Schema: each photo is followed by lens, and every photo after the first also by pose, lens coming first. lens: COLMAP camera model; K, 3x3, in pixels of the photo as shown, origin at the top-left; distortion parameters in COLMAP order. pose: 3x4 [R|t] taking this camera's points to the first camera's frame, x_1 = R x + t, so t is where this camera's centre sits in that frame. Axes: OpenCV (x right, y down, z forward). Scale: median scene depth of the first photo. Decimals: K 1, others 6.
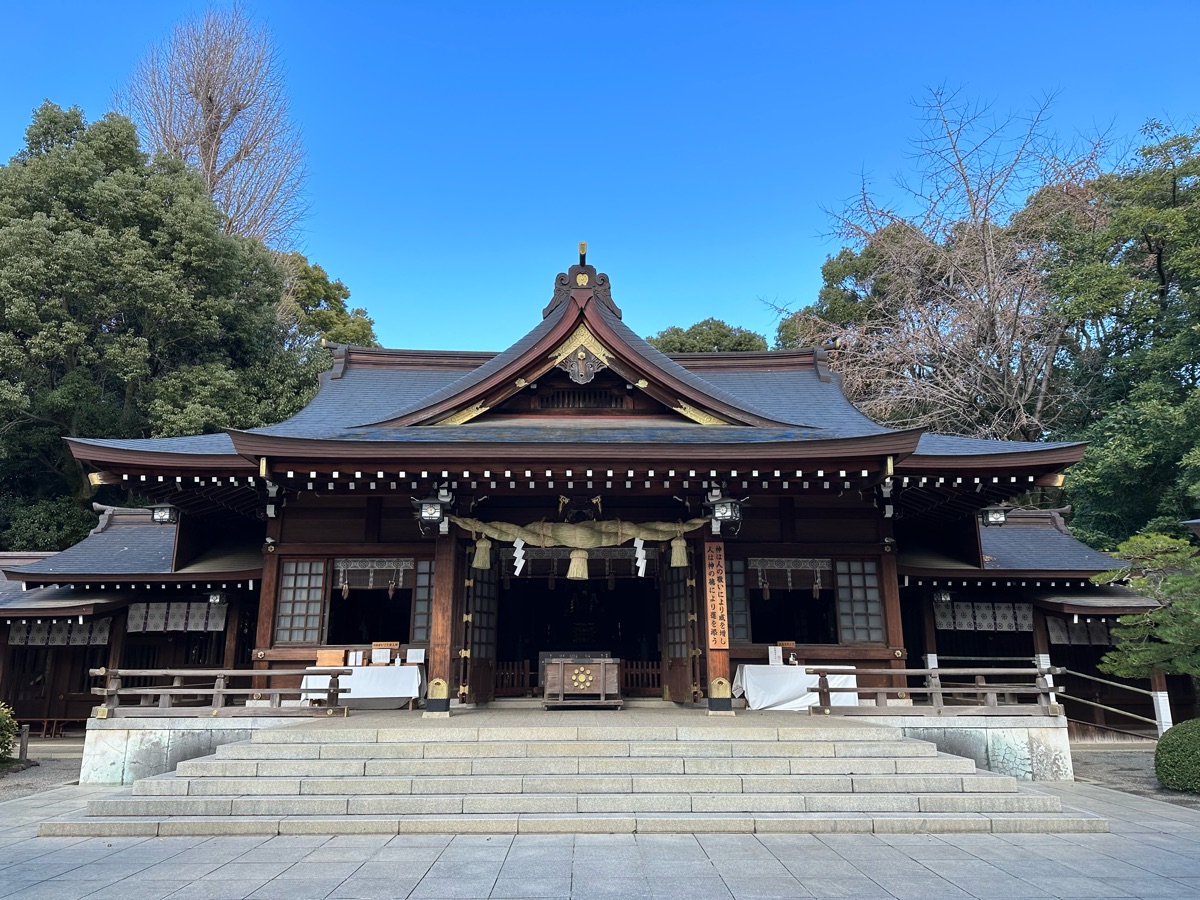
lens RADIAL K [[812.6, 0, 600.0], [0, 812.6, 450.0], [0, 0, 1]] dist [0.157110, -0.229828]
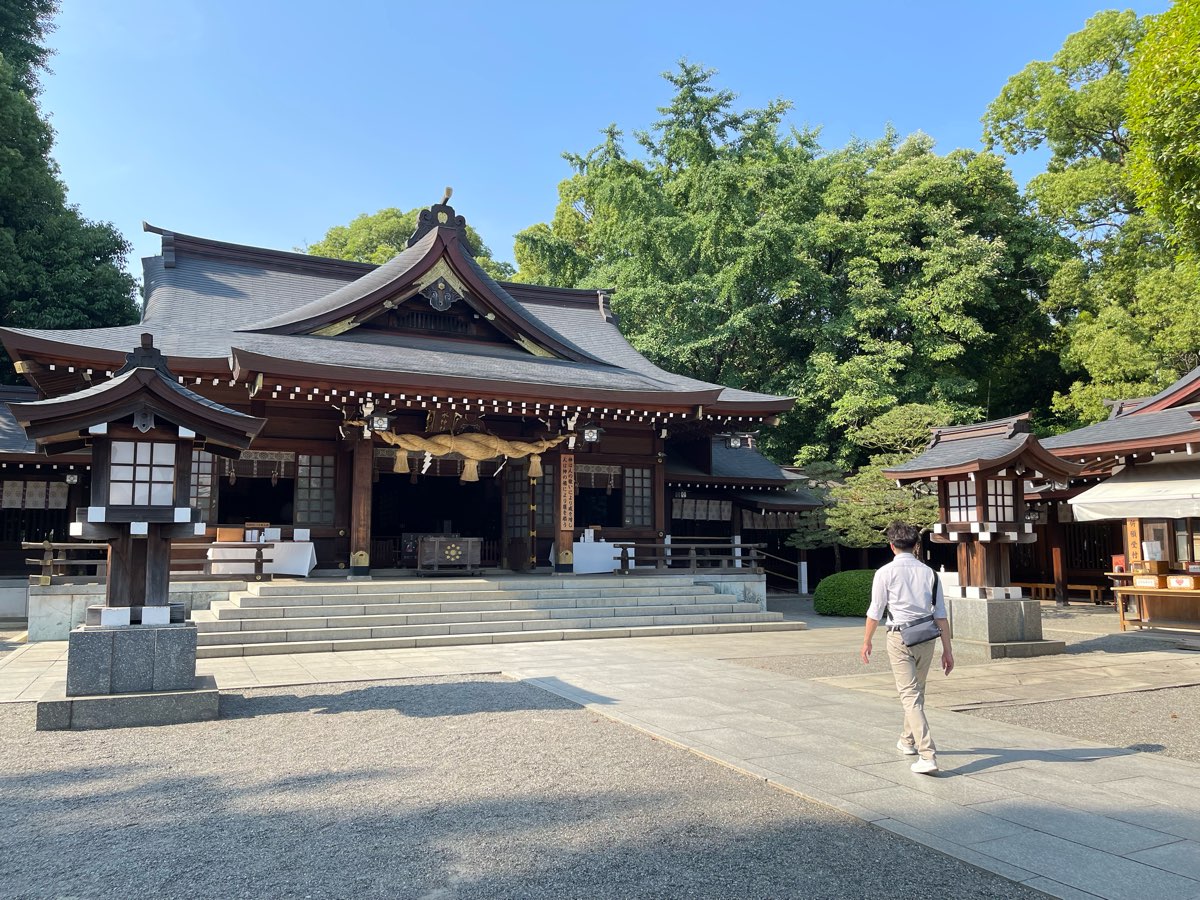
lens RADIAL K [[874.2, 0, 600.0], [0, 874.2, 450.0], [0, 0, 1]] dist [0.066514, -0.091018]
pose [[0.913885, 0.045705, 0.403392, -0.336128], [-0.101155, 0.987939, 0.117233, -0.058888], [-0.393169, -0.147942, 0.907486, -0.284120]]
